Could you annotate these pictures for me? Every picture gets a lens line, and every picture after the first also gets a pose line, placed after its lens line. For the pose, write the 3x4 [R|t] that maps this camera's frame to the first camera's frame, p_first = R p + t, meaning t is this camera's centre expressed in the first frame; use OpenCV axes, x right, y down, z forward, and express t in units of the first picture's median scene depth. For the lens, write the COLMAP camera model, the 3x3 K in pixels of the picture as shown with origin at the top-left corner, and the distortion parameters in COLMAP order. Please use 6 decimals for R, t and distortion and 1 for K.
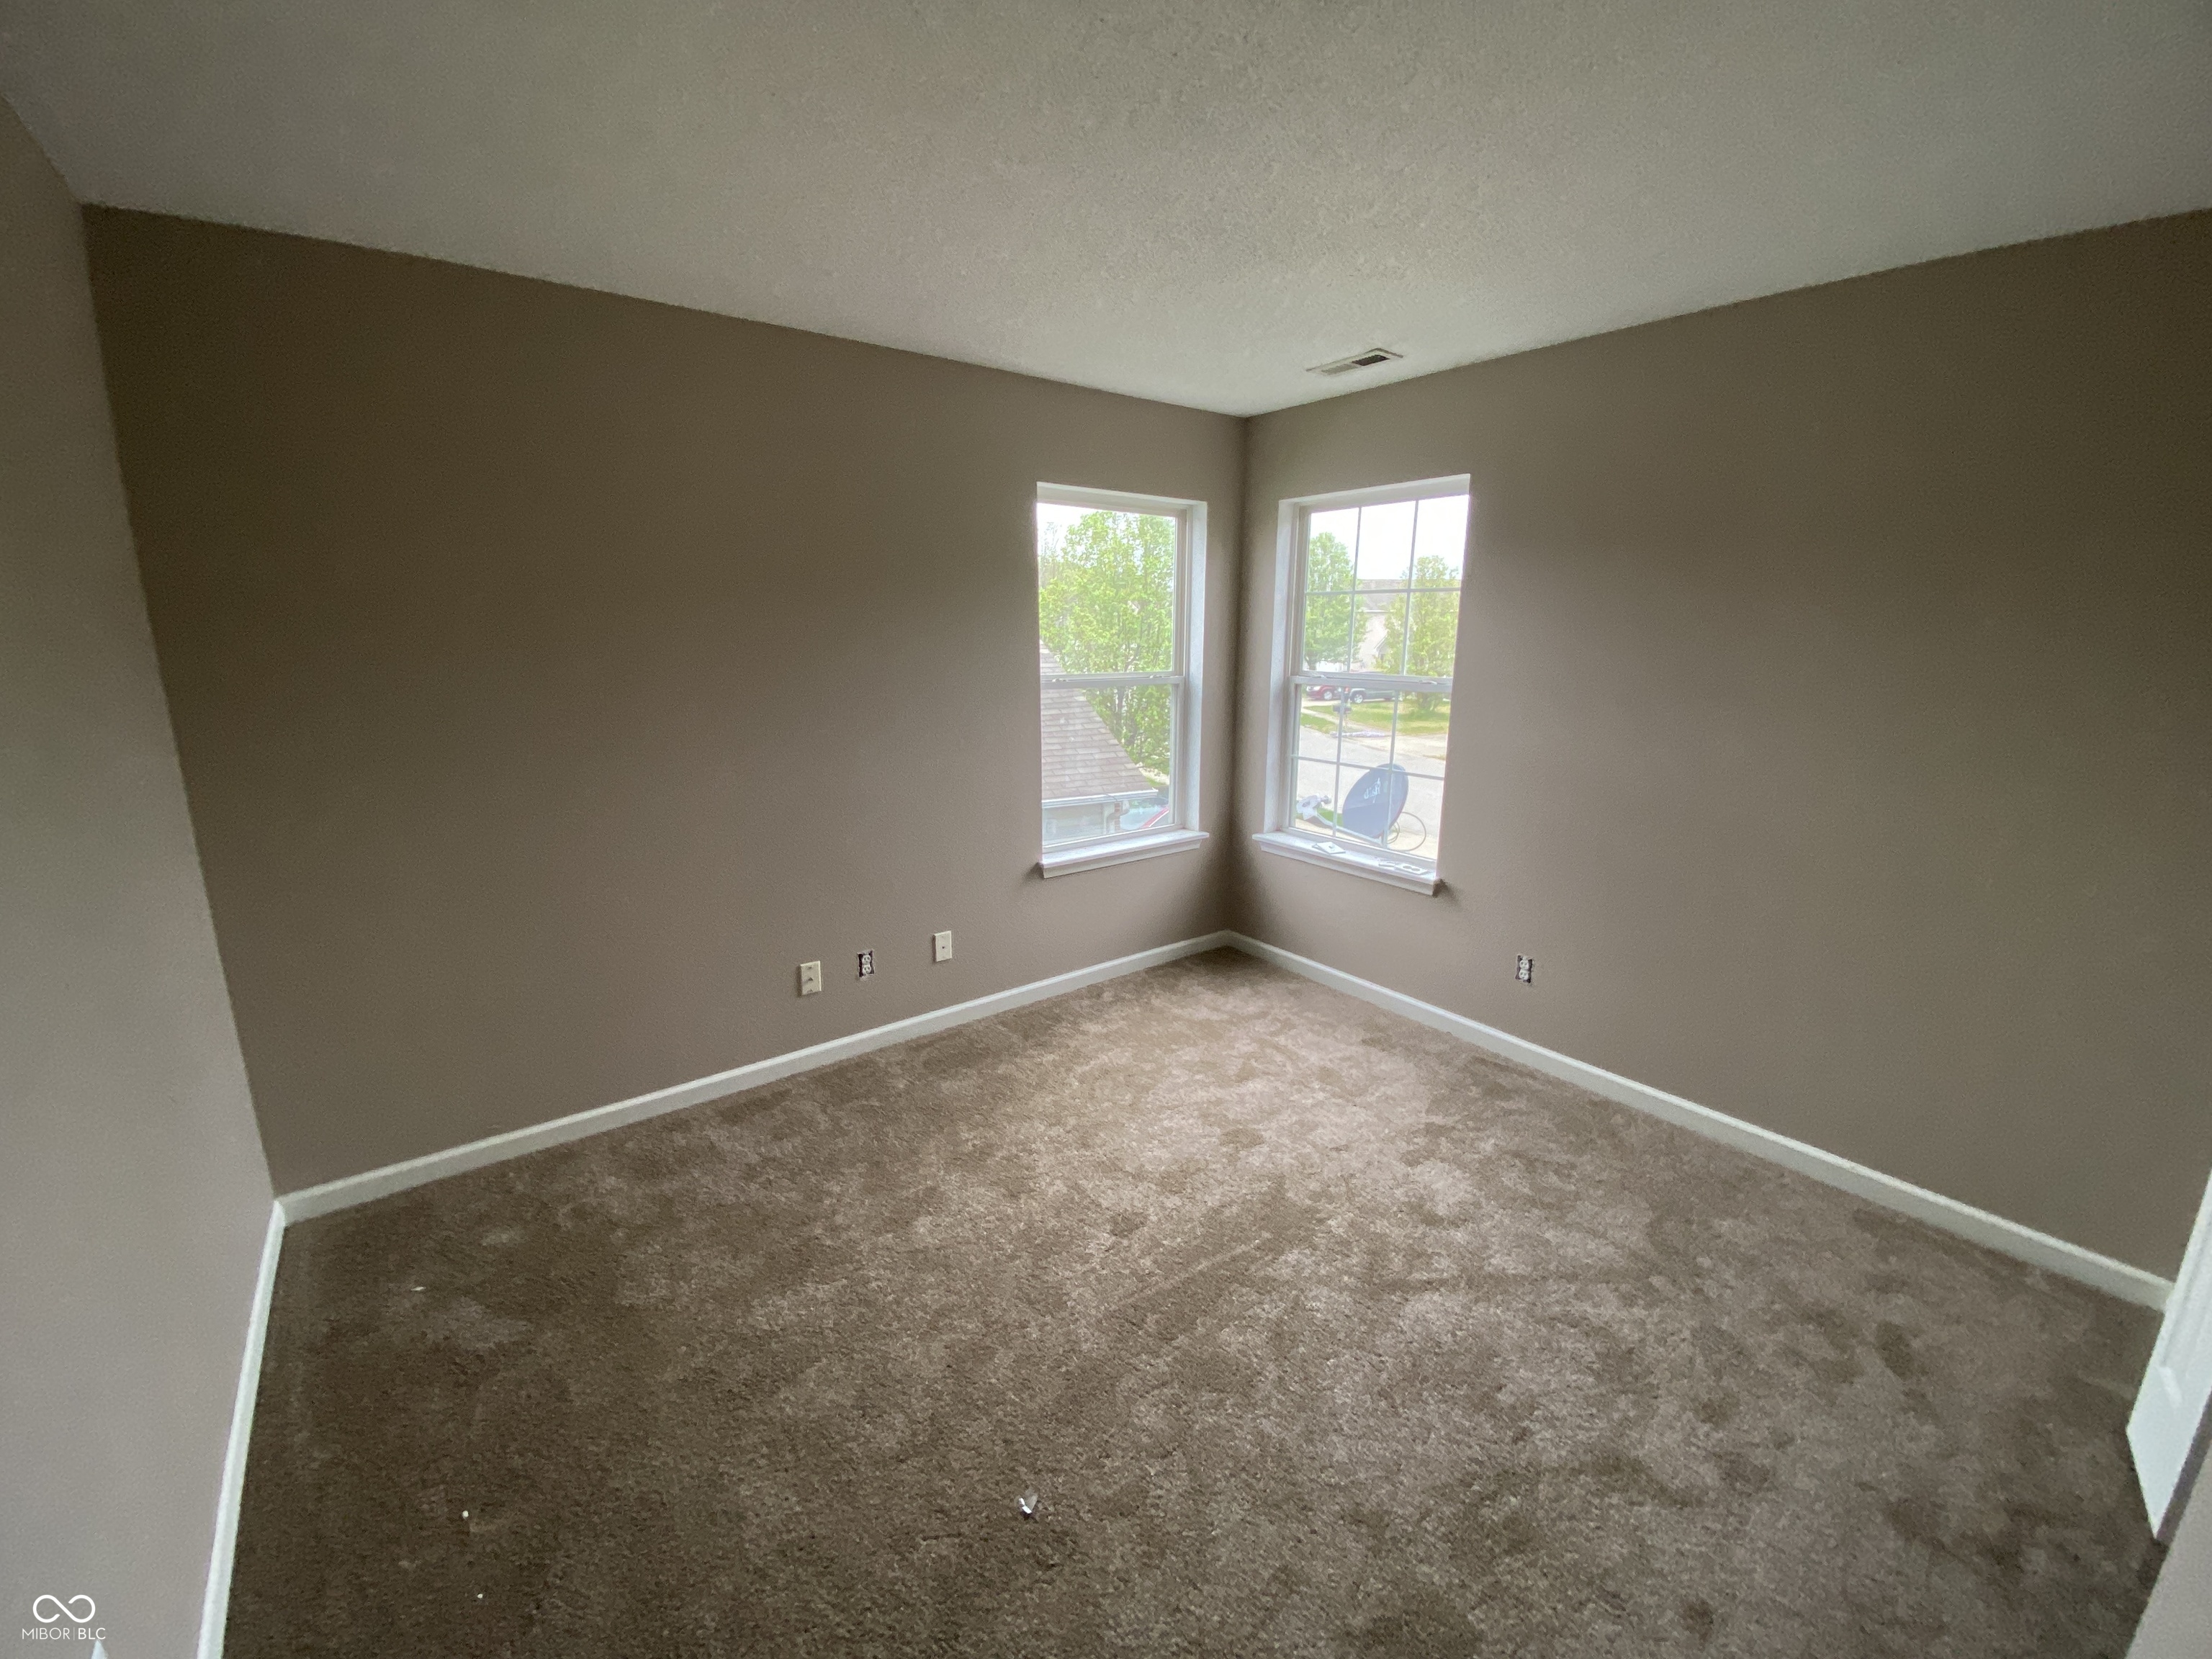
lens RADIAL K [[898.1, 0, 1097.3], [0, 898.1, 824.8], [0, 0, 1]] dist [0.025766, -0.021571]
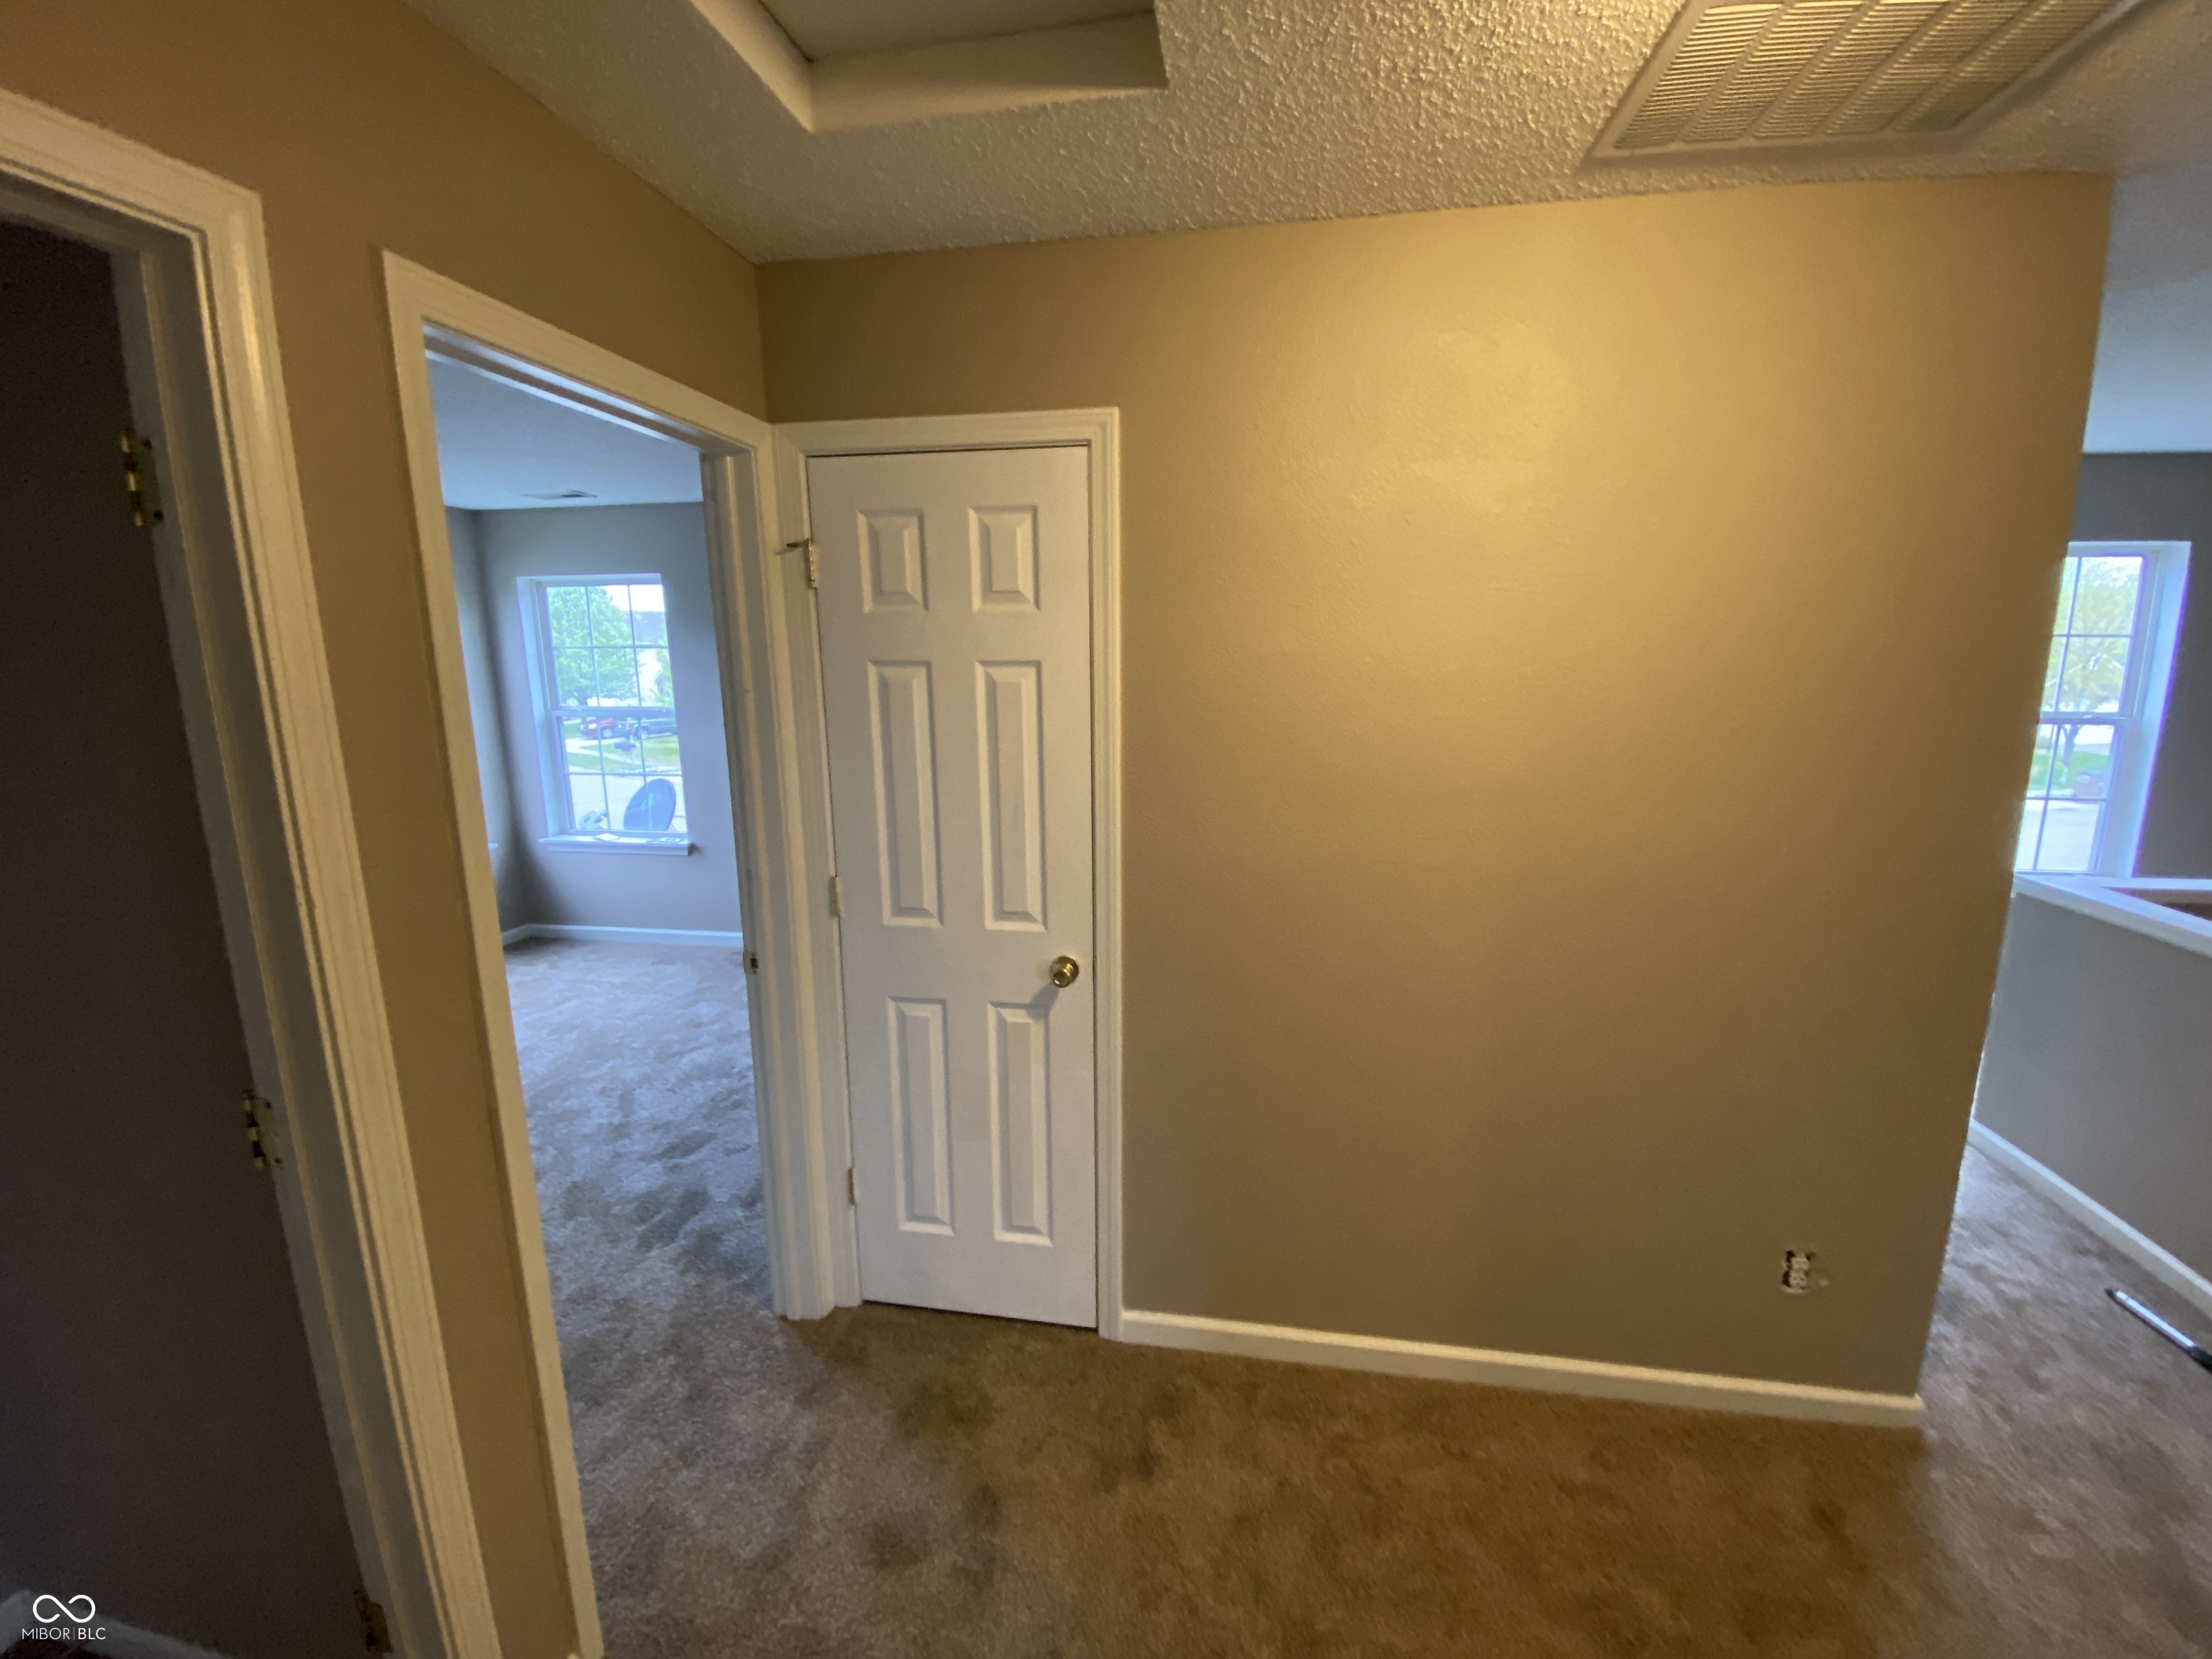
lens RADIAL K [[898.1, 0, 1097.3], [0, 898.1, 824.8], [0, 0, 1]] dist [0.025766, -0.021571]
pose [[0.735520, -0.133512, 0.664218, -0.104022], [0.155957, 0.987427, 0.025781, 0.097906], [-0.659309, 0.084627, 0.747095, -0.536797]]
